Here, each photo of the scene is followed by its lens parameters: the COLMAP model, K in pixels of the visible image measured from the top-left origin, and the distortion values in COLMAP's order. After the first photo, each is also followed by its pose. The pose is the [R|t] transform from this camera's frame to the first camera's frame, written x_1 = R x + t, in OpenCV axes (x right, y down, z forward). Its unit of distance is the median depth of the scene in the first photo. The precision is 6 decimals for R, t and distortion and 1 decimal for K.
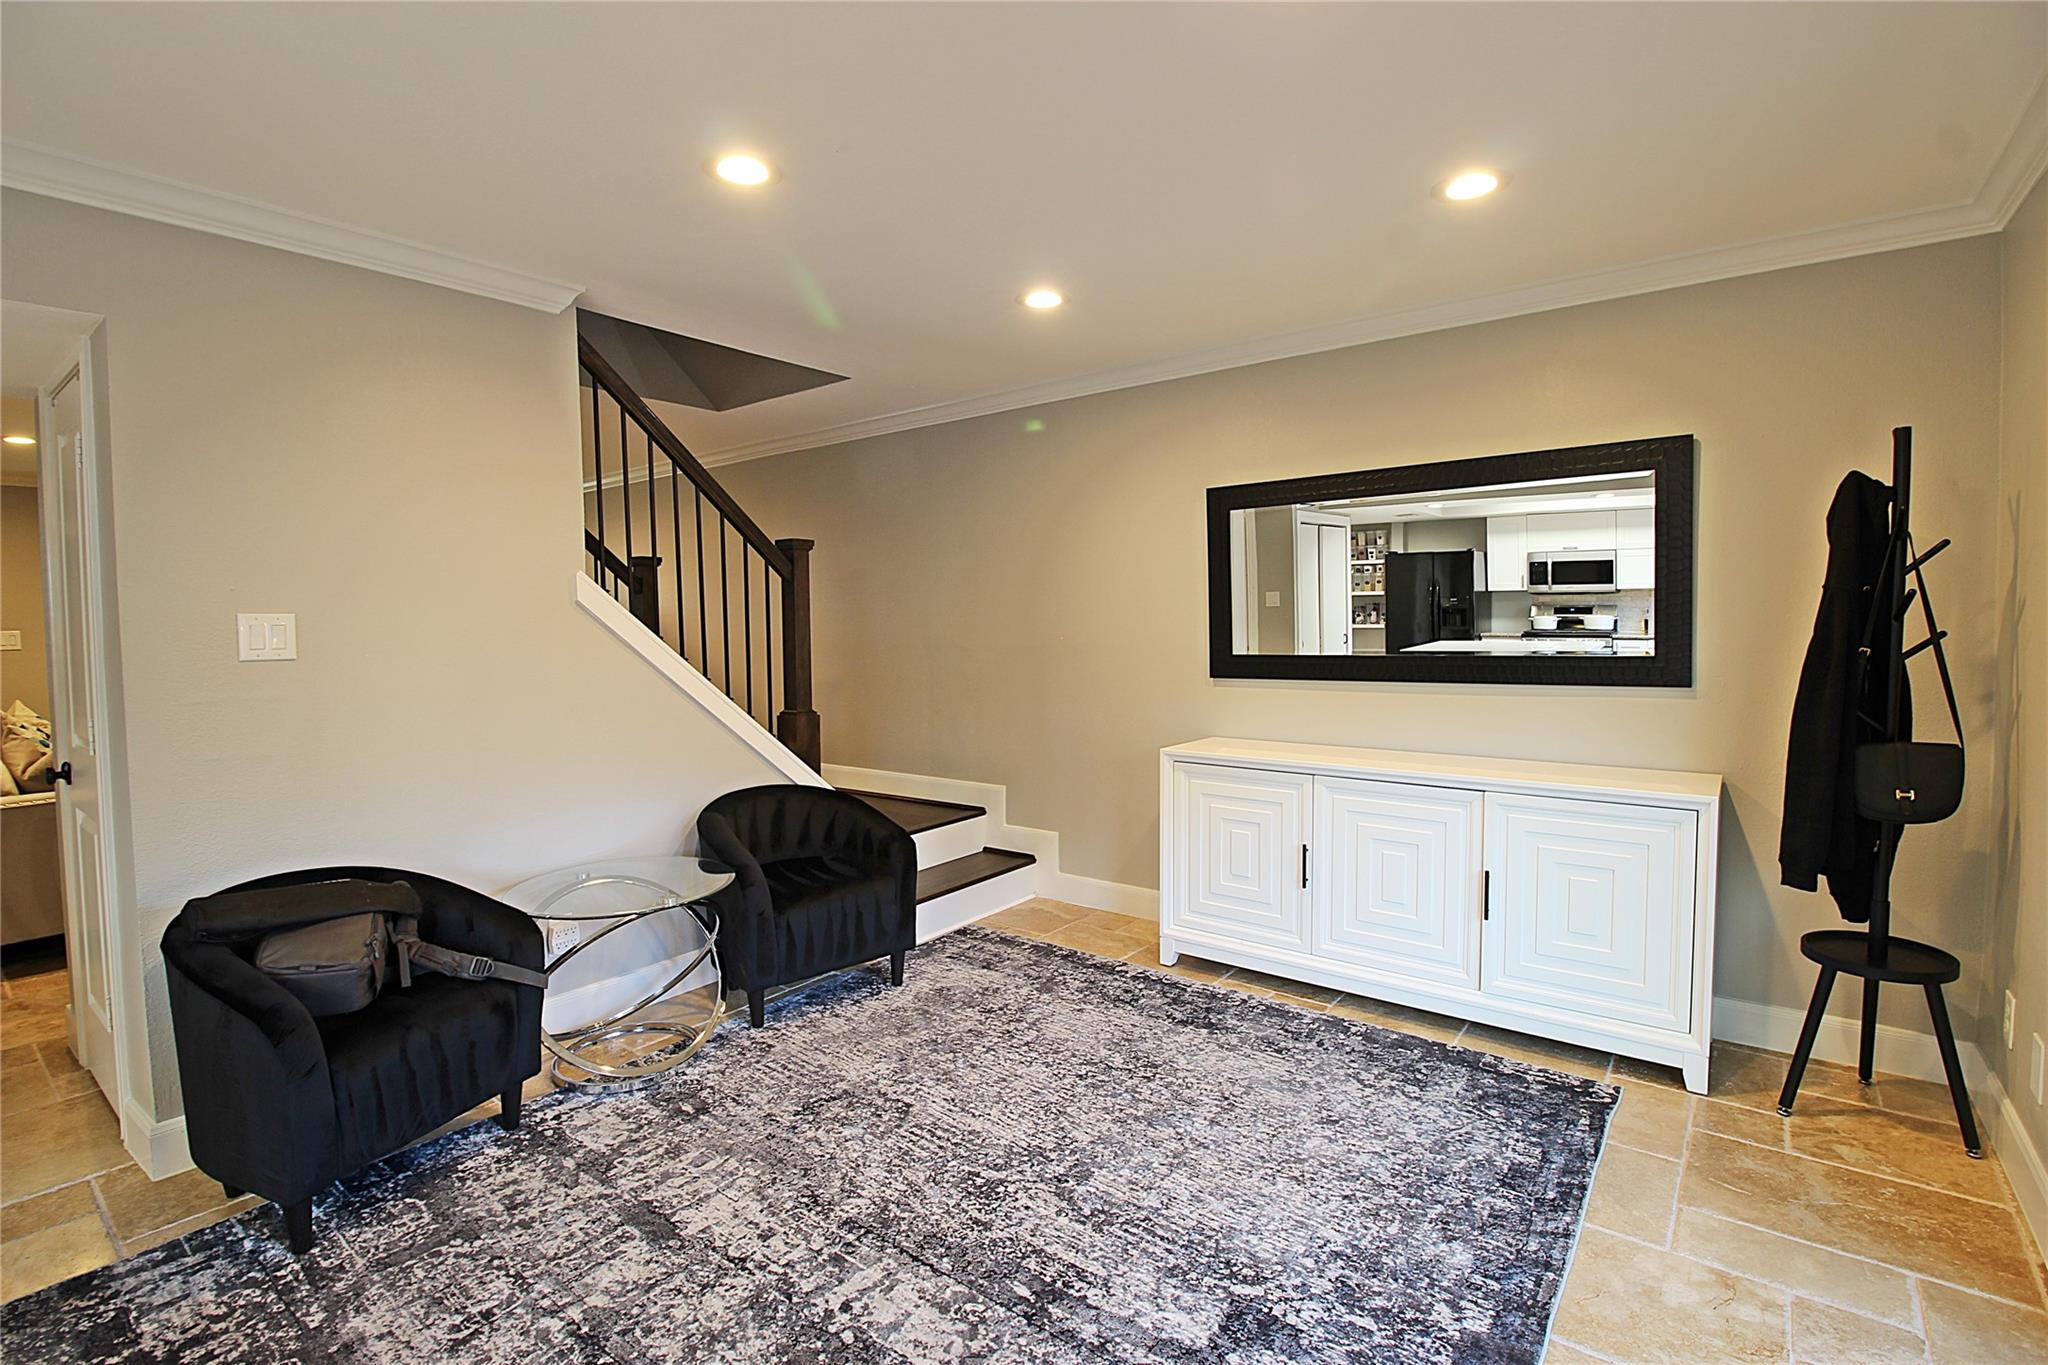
lens RADIAL K [[940.9, 0, 1011.0], [0, 940.9, 665.5], [0, 0, 1]] dist [-0.004007, -0.012070]
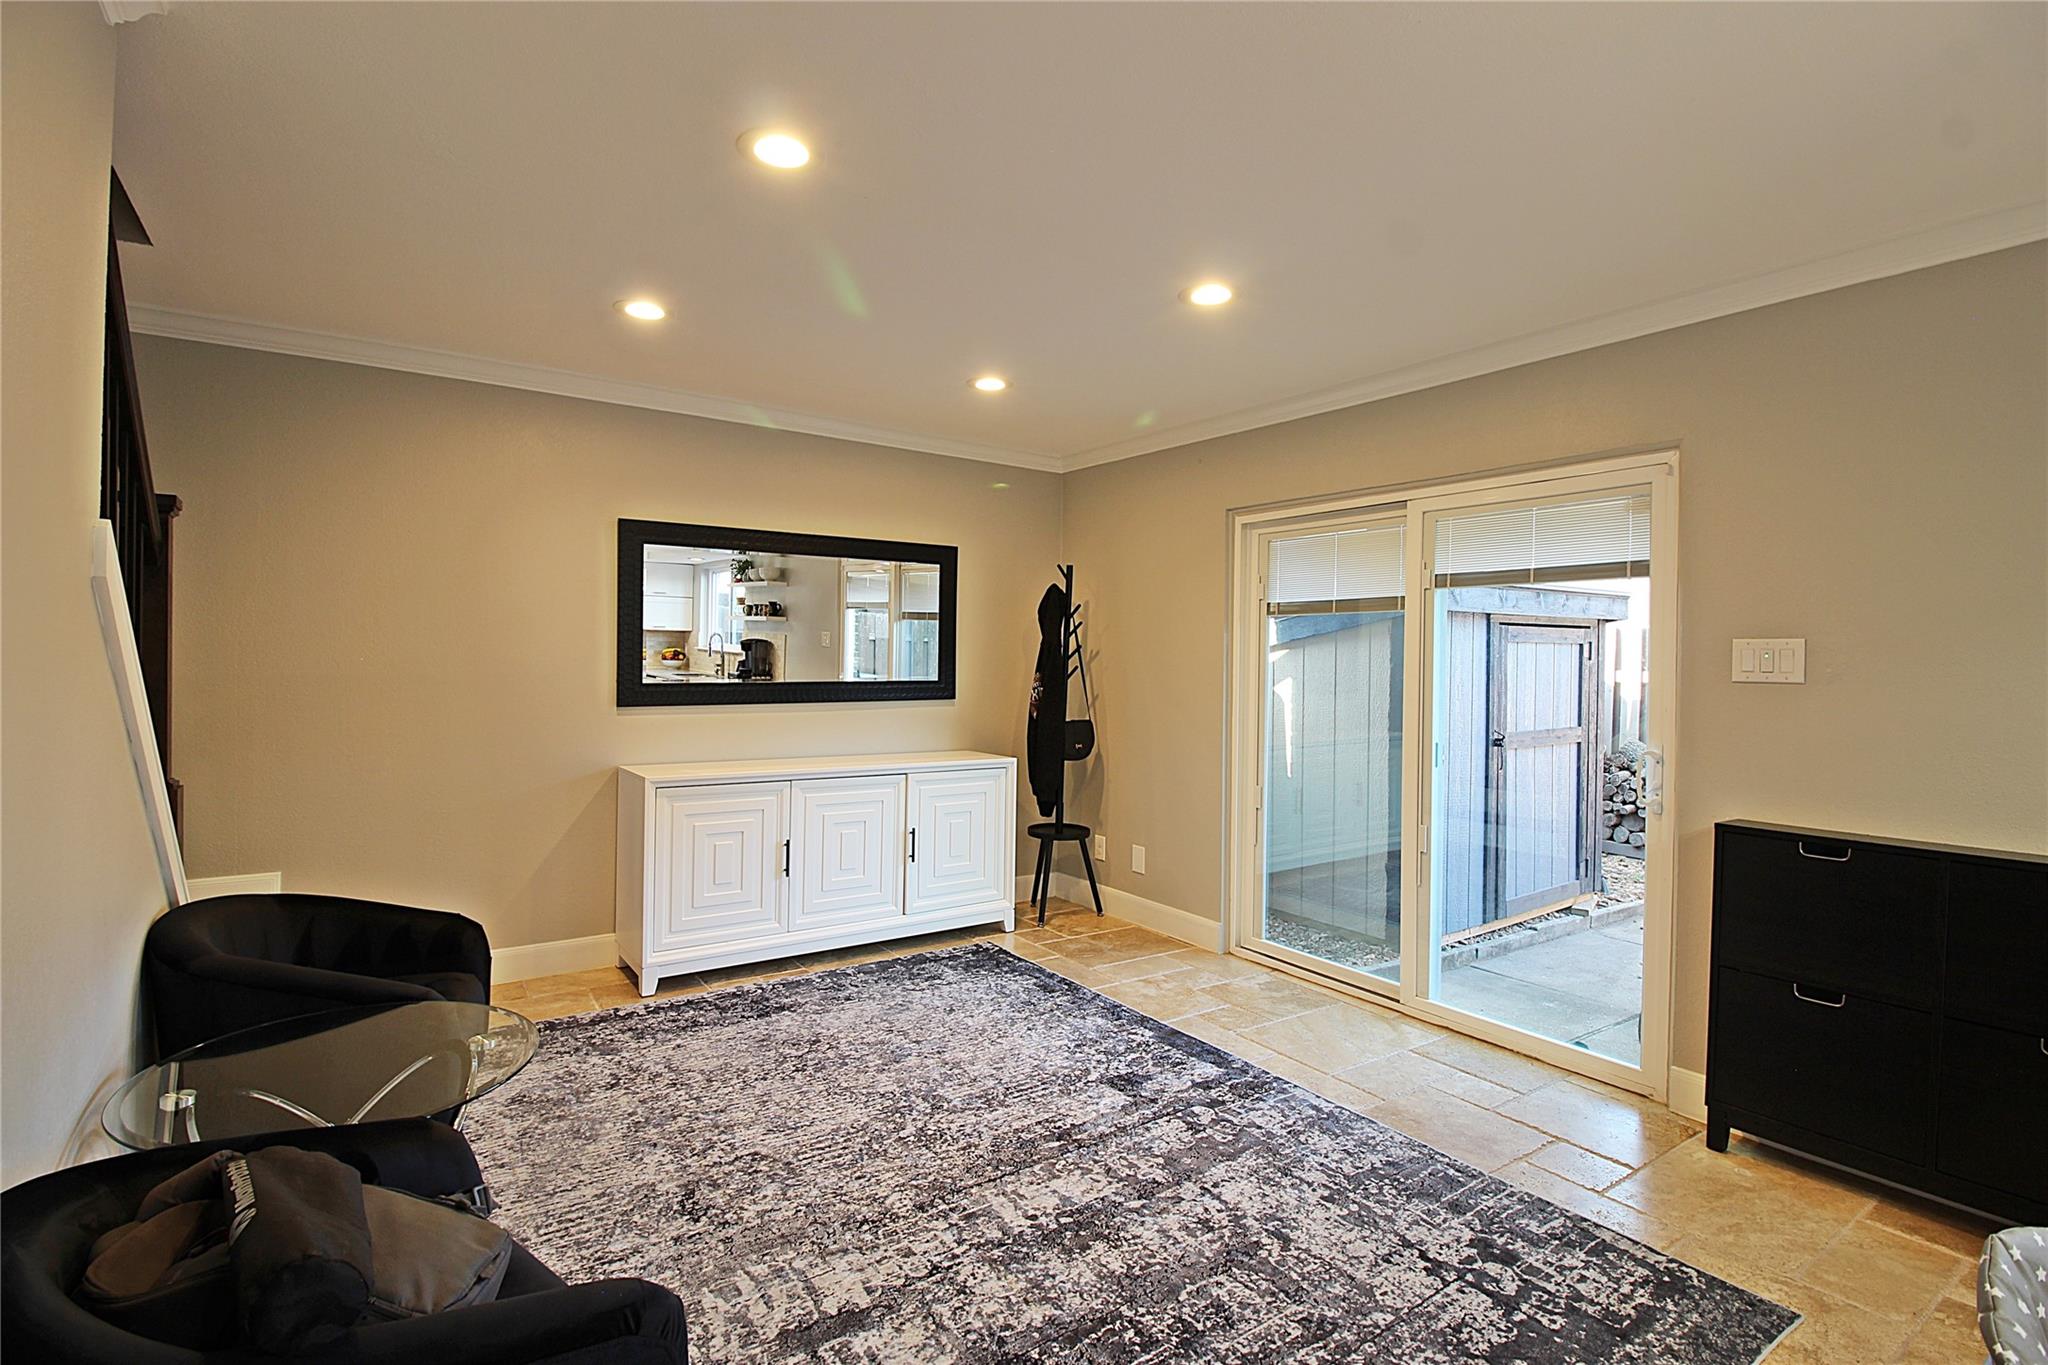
lens RADIAL K [[952.2, 0, 1013.6], [0, 952.2, 666.8], [0, 0, 1]] dist [-0.001828, -0.012067]
pose [[0.306014, 0.008656, 0.951988, -0.870413], [0.029488, 0.999393, -0.018566, 0.002244], [-0.951570, 0.033754, 0.305573, 0.405263]]
